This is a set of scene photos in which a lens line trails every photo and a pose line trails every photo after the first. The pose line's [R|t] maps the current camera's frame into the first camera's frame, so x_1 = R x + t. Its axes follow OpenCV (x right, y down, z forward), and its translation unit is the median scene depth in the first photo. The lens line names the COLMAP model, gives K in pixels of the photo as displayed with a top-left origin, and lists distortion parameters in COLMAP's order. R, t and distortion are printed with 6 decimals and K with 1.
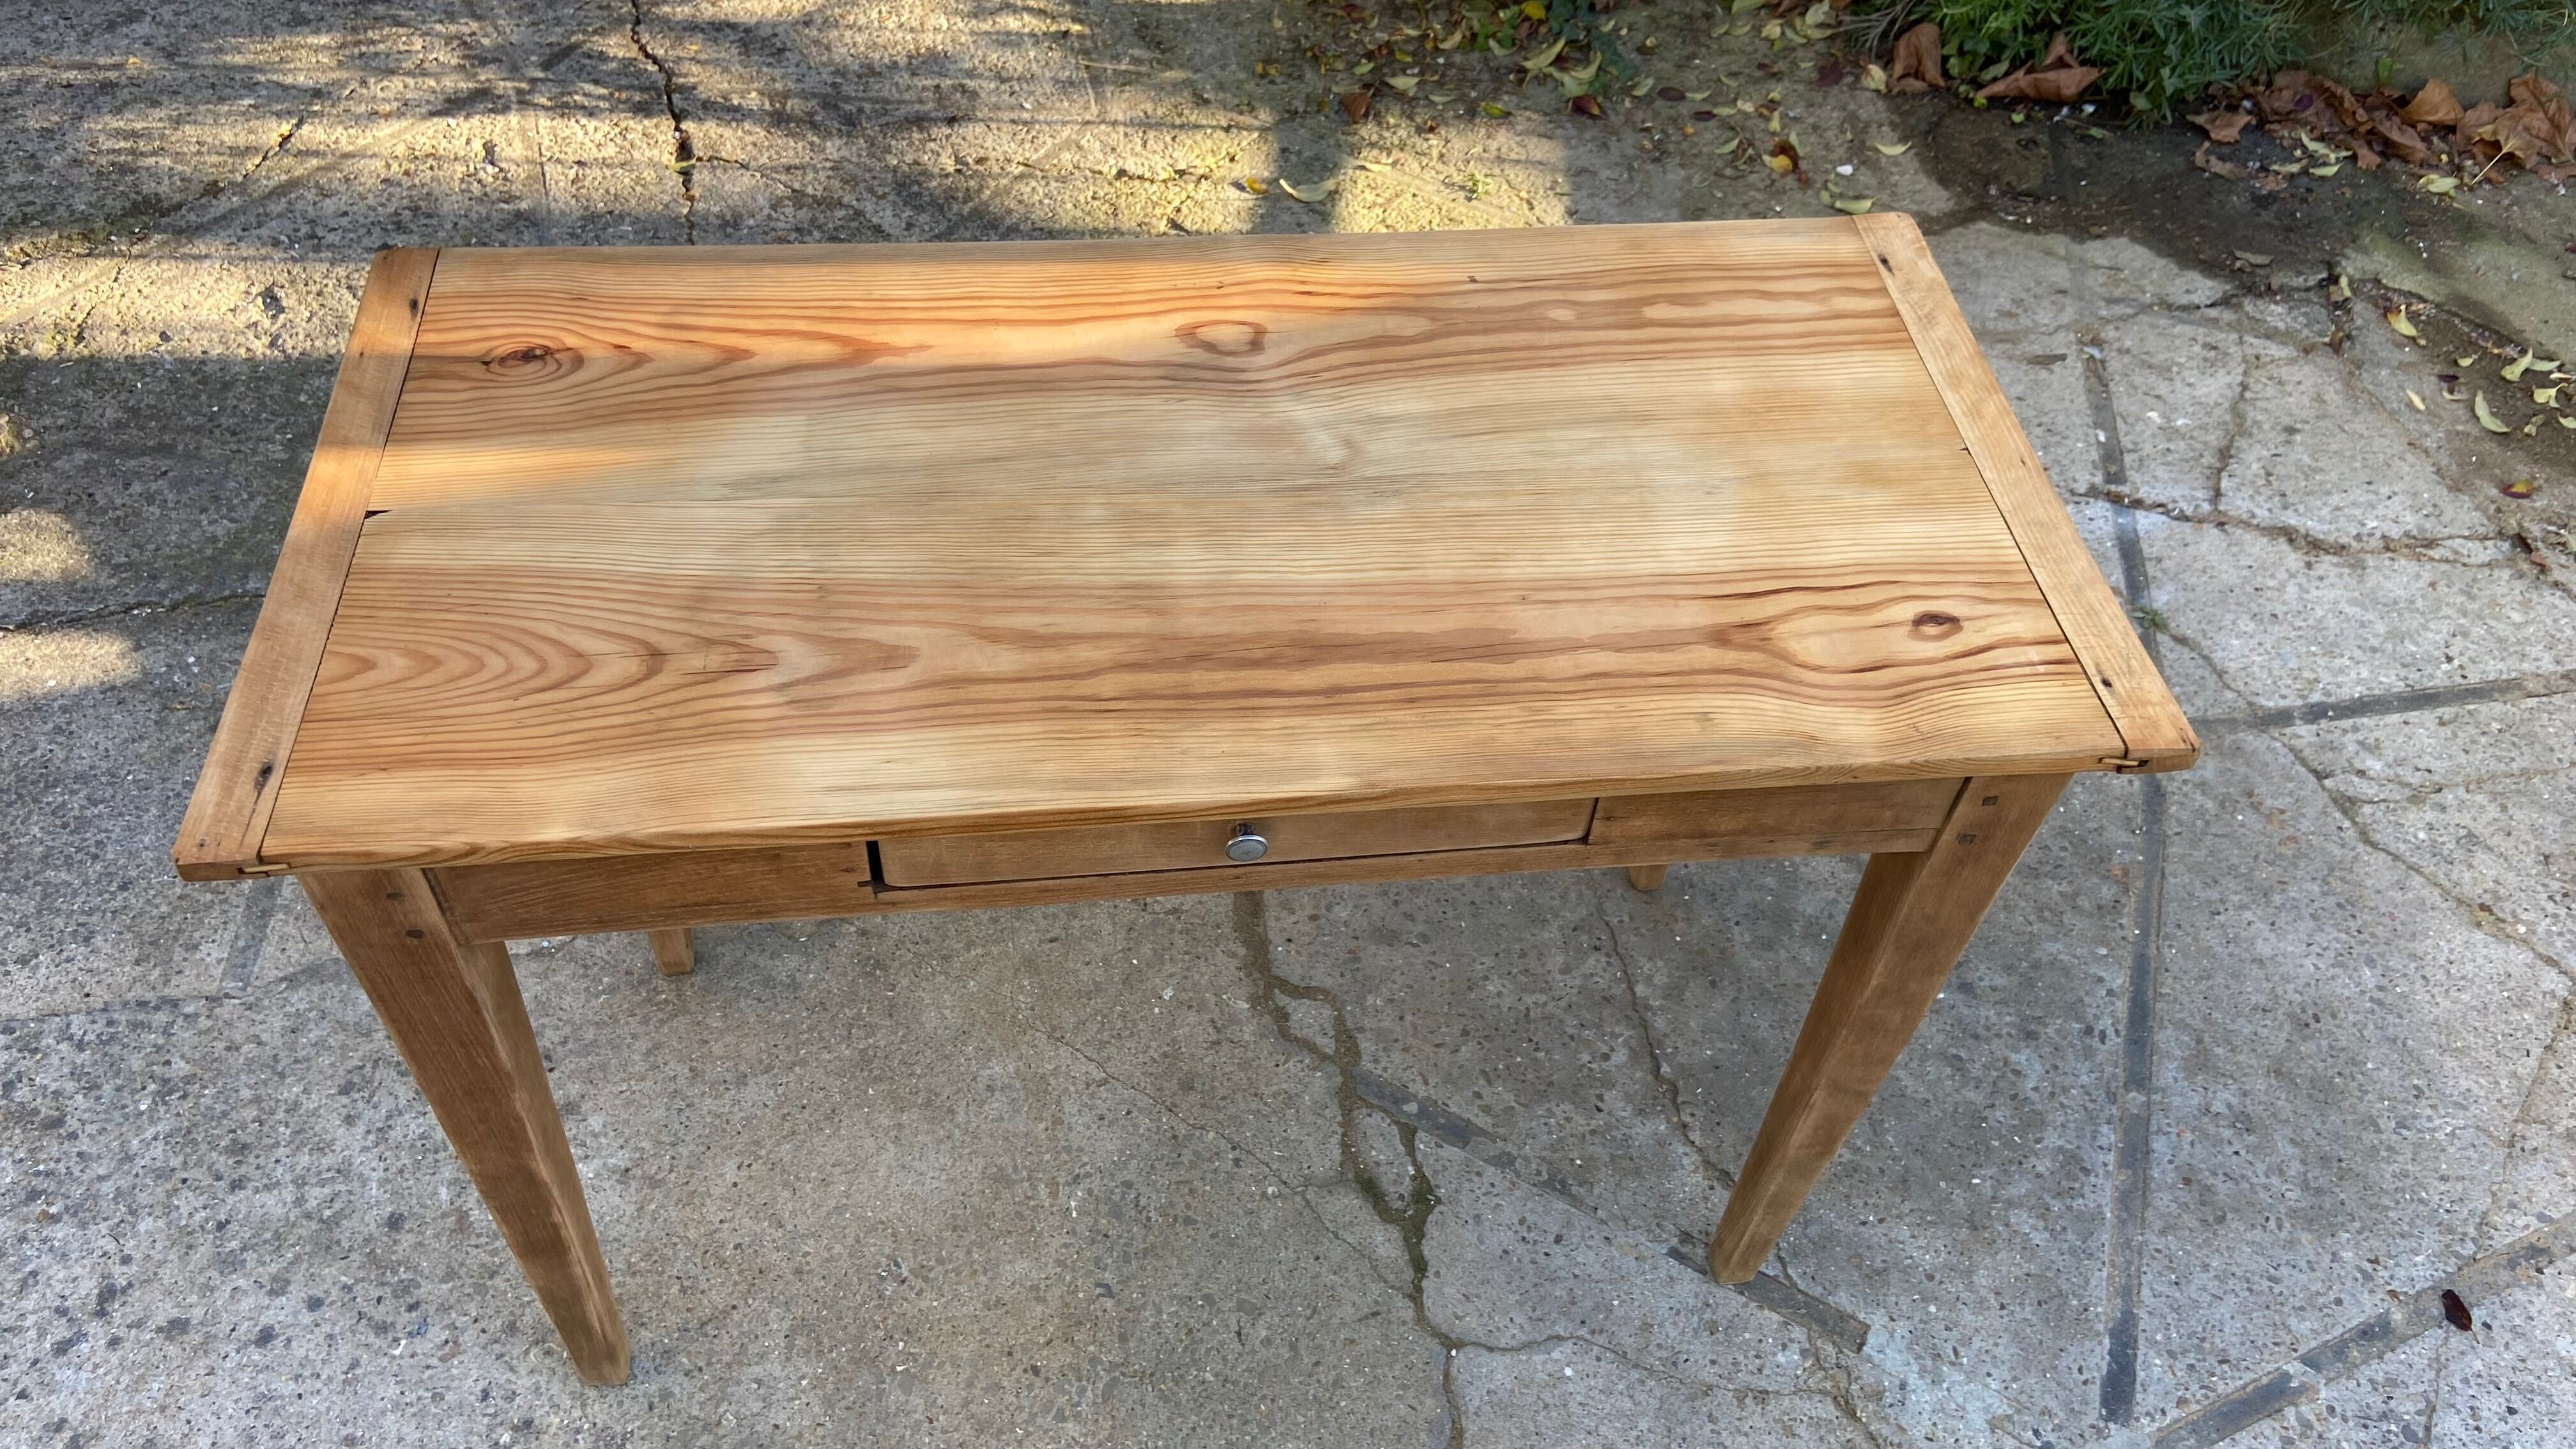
lens RADIAL K [[1943.8, 0, 1277.8], [0, 1943.8, 702.8], [0, 0, 1]] dist [0.128096, -0.170270]
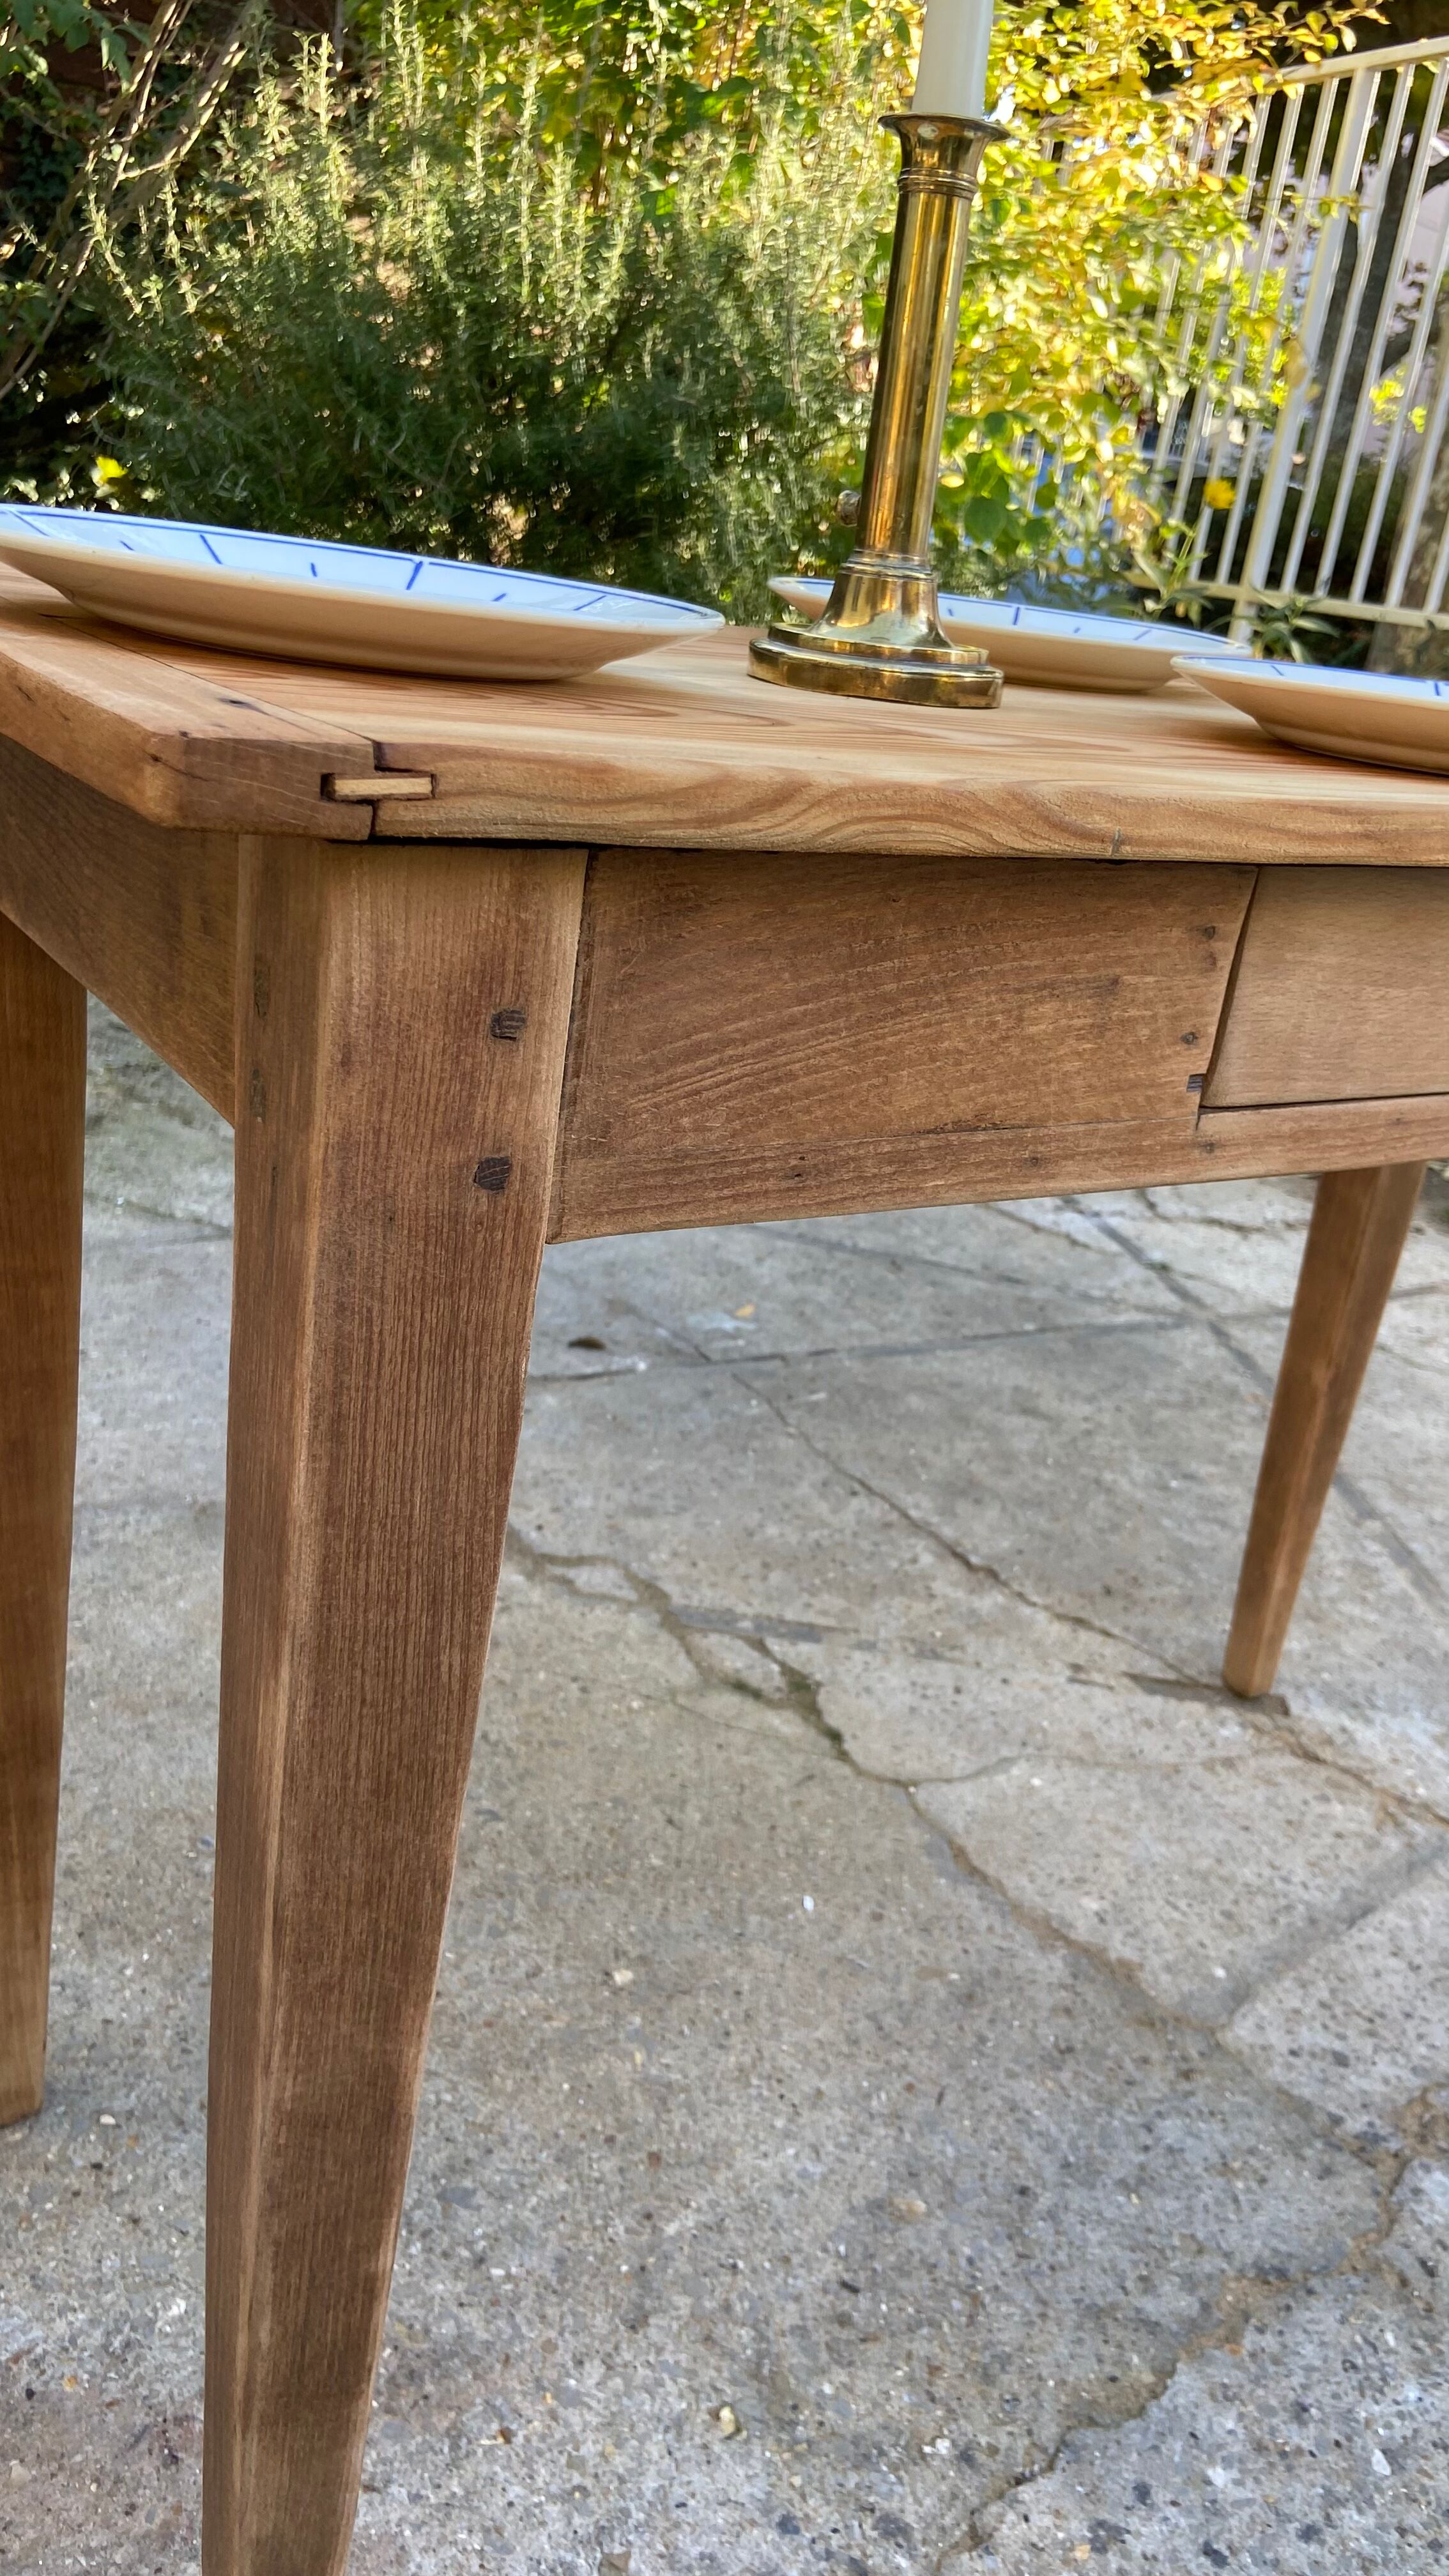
lens RADIAL K [[1943.8, 0, 737.9], [0, 1943.8, 1298.0], [0, 0, 1]] dist [0.128096, -0.170270]
pose [[0.909249, -0.088032, 0.406838, -0.284086], [0.248768, 0.898554, -0.361547, 0.402480], [-0.333738, 0.429944, 0.838908, 0.219756]]
